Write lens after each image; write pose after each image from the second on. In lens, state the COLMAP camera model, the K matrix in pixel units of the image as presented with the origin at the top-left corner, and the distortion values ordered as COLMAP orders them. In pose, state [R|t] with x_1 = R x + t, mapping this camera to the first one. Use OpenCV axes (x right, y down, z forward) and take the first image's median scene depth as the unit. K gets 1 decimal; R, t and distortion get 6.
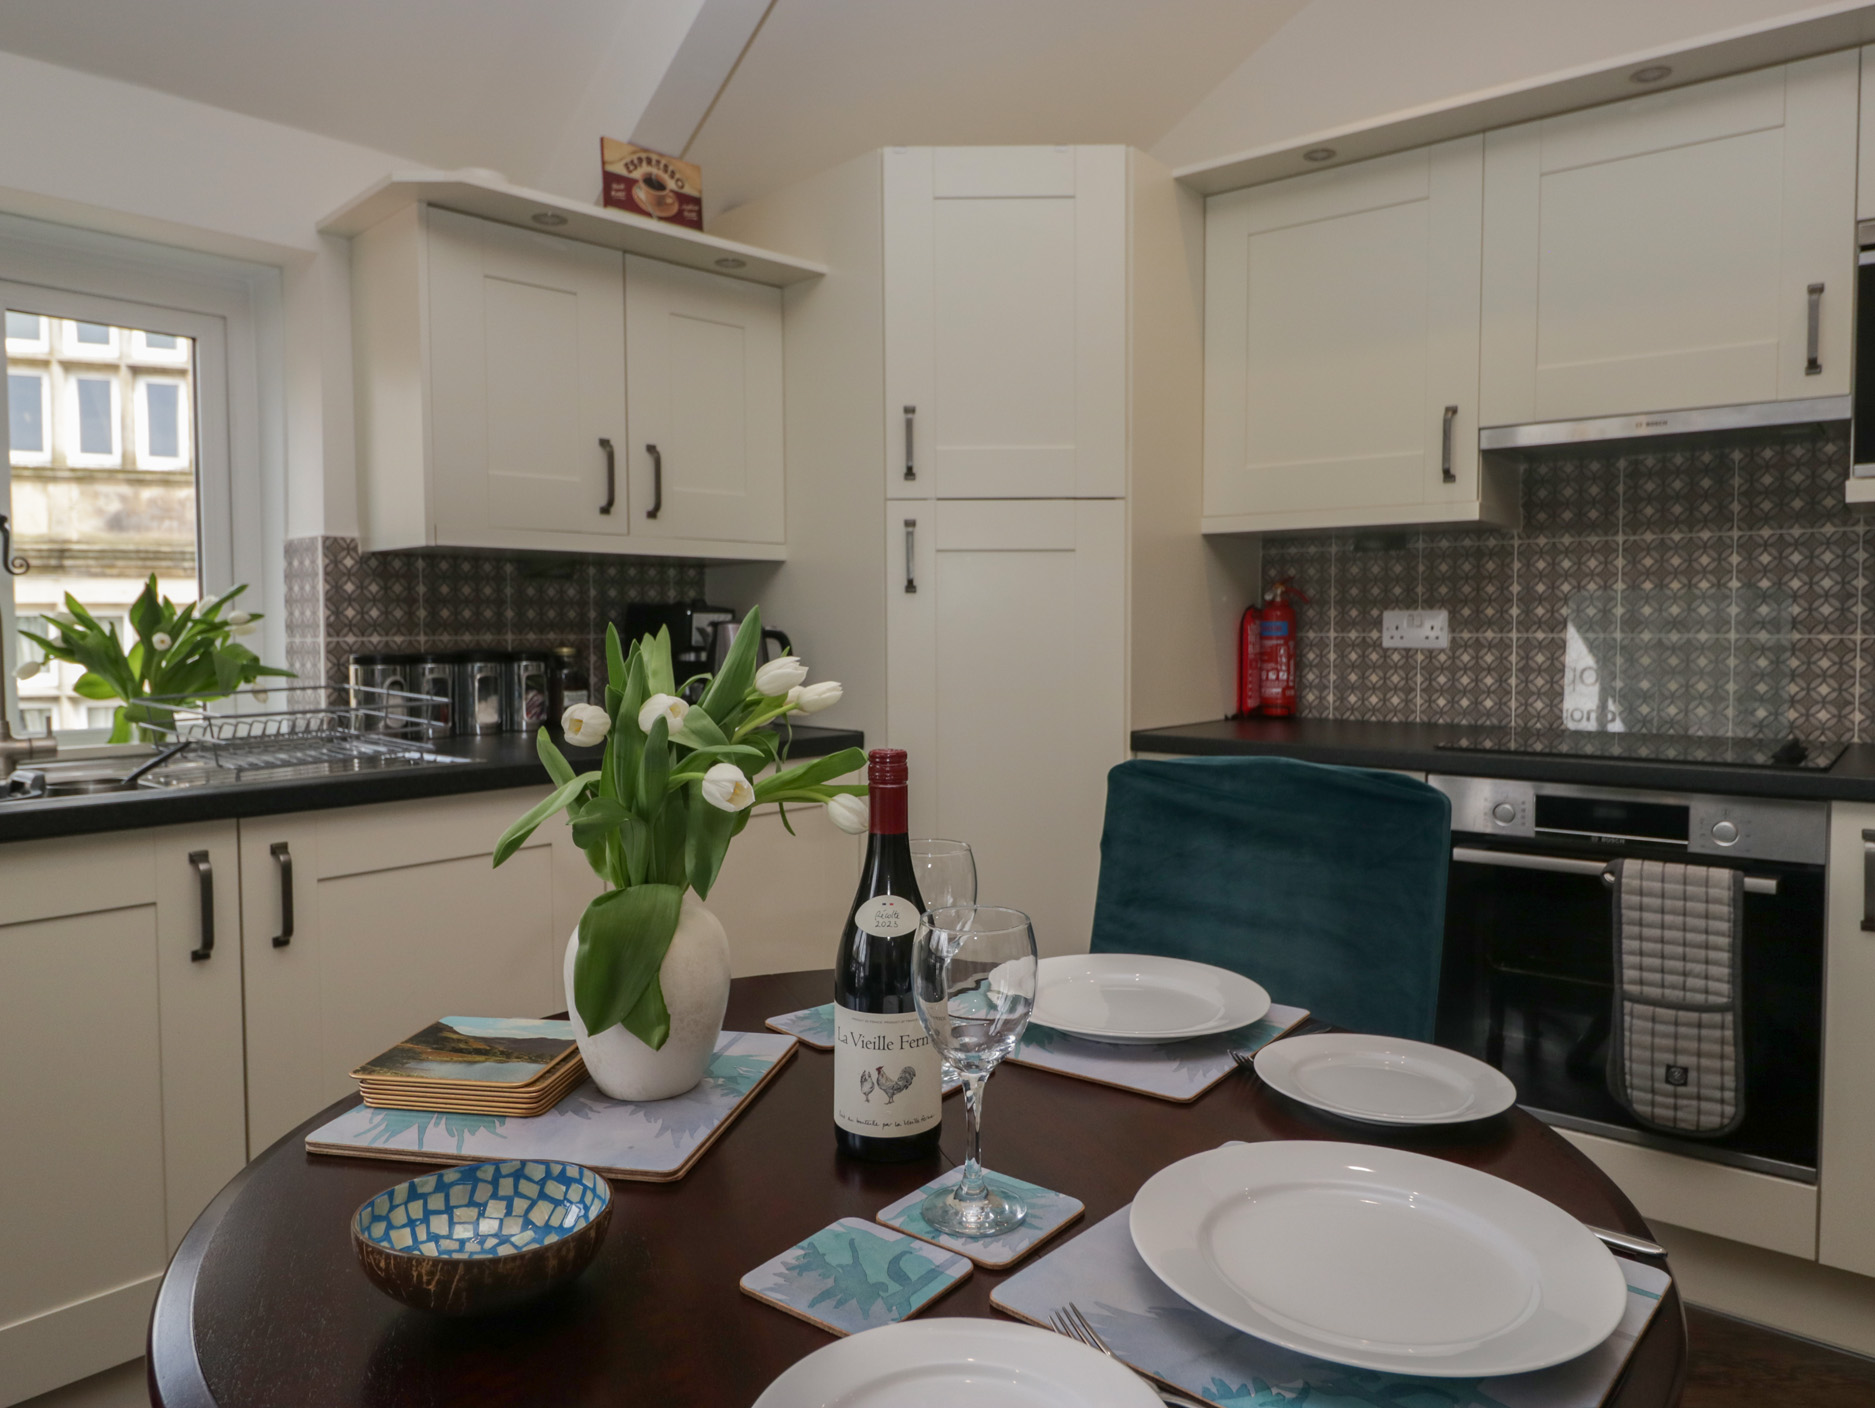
lens RADIAL K [[1276.9, 0, 940.9], [0, 1276.9, 703.6], [0, 0, 1]] dist [-0.009959, -0.007508]
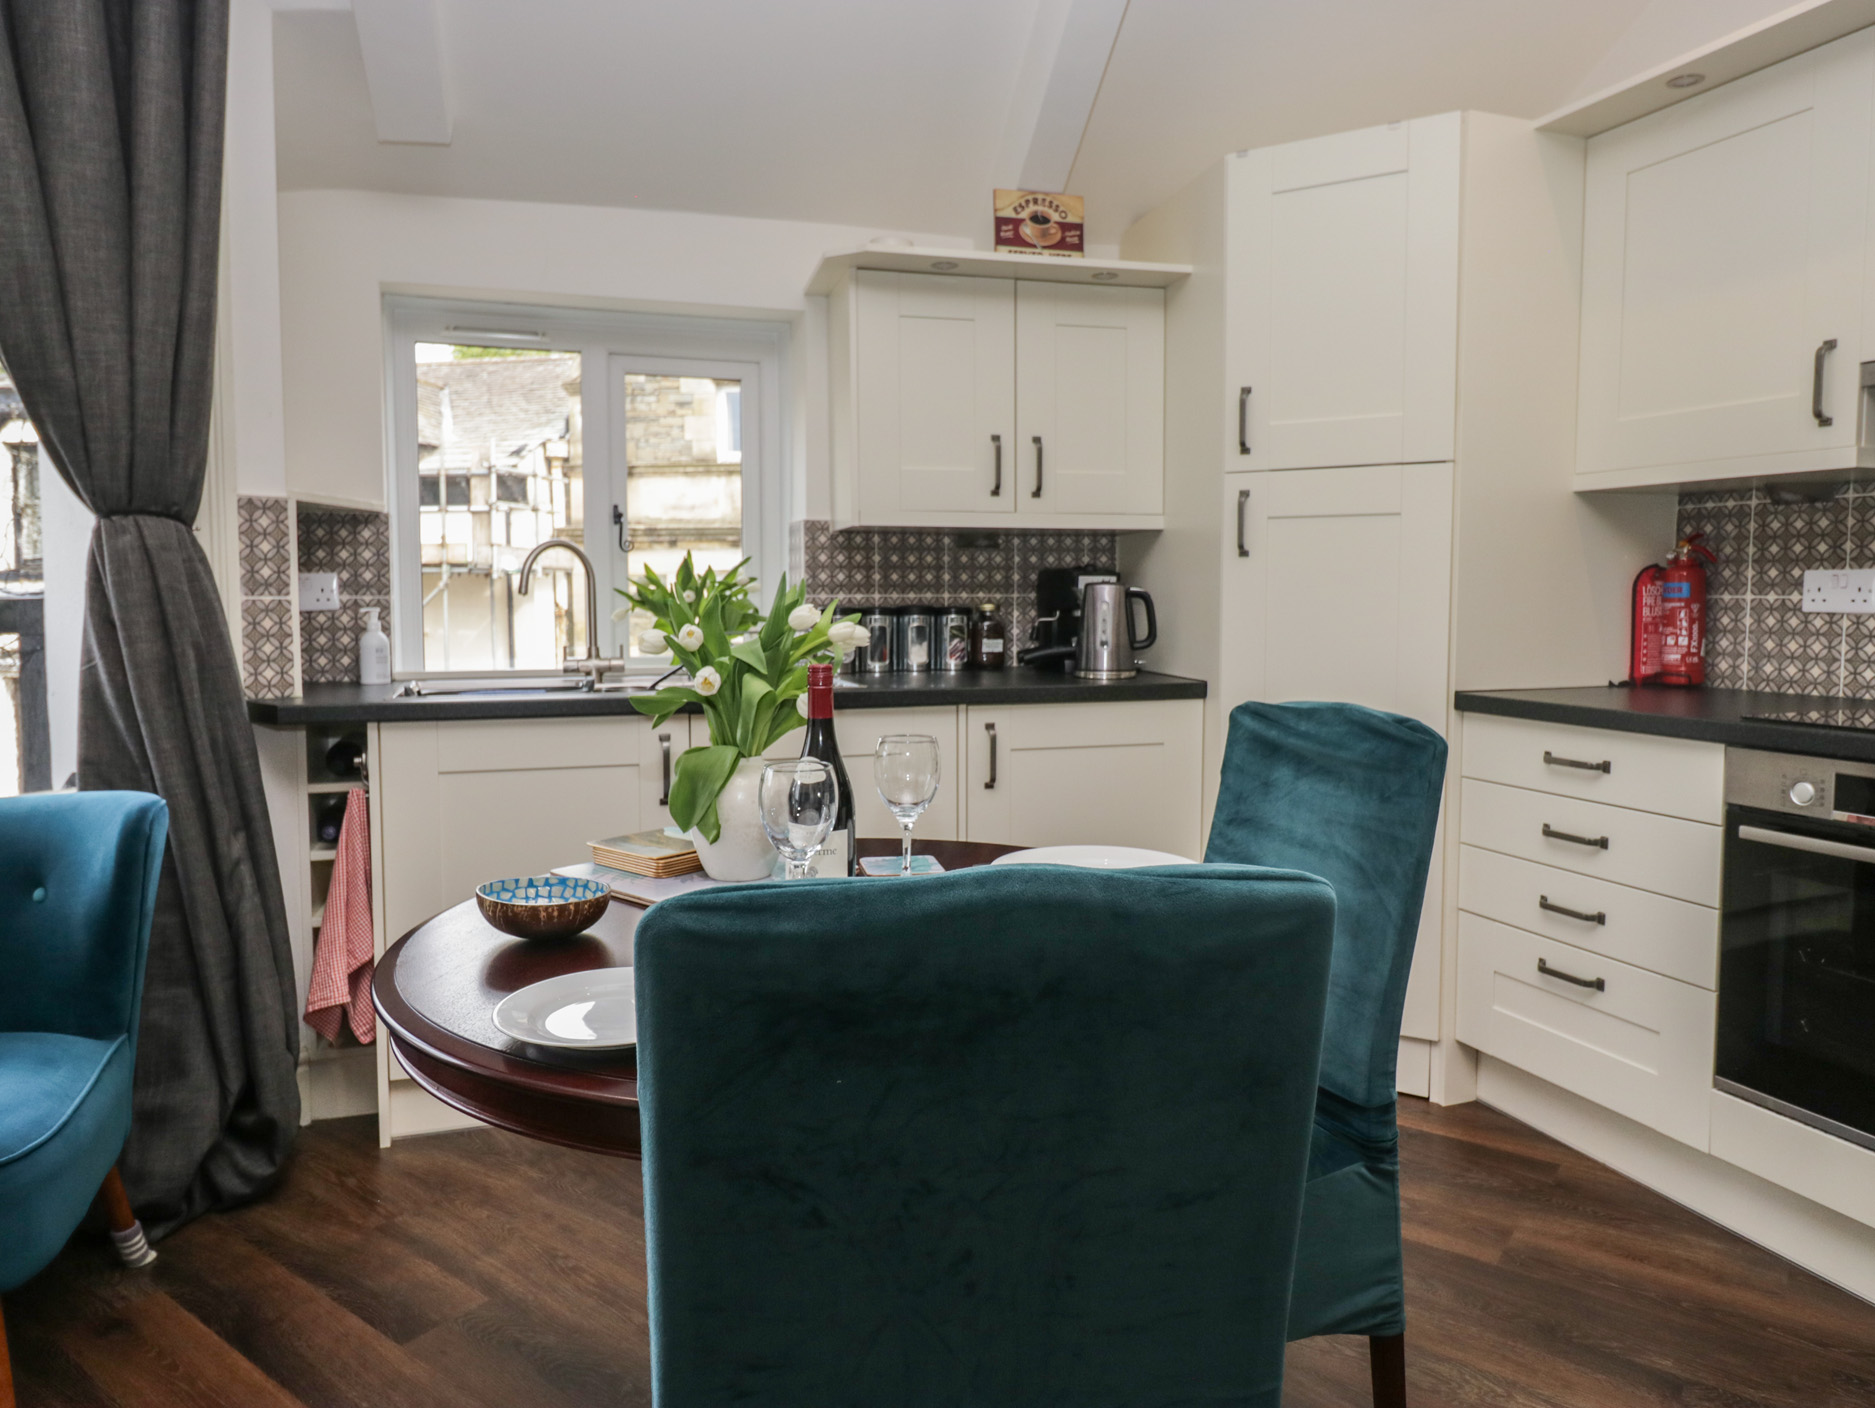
lens RADIAL K [[1276.9, 0, 931.6], [0, 1276.9, 700.8], [0, 0, 1]] dist [-0.009959, -0.007508]
pose [[0.849935, 0.046831, -0.524803, 0.332688], [-0.033780, 0.998836, 0.034424, 0.009269], [0.525804, -0.011530, 0.850527, -0.084044]]
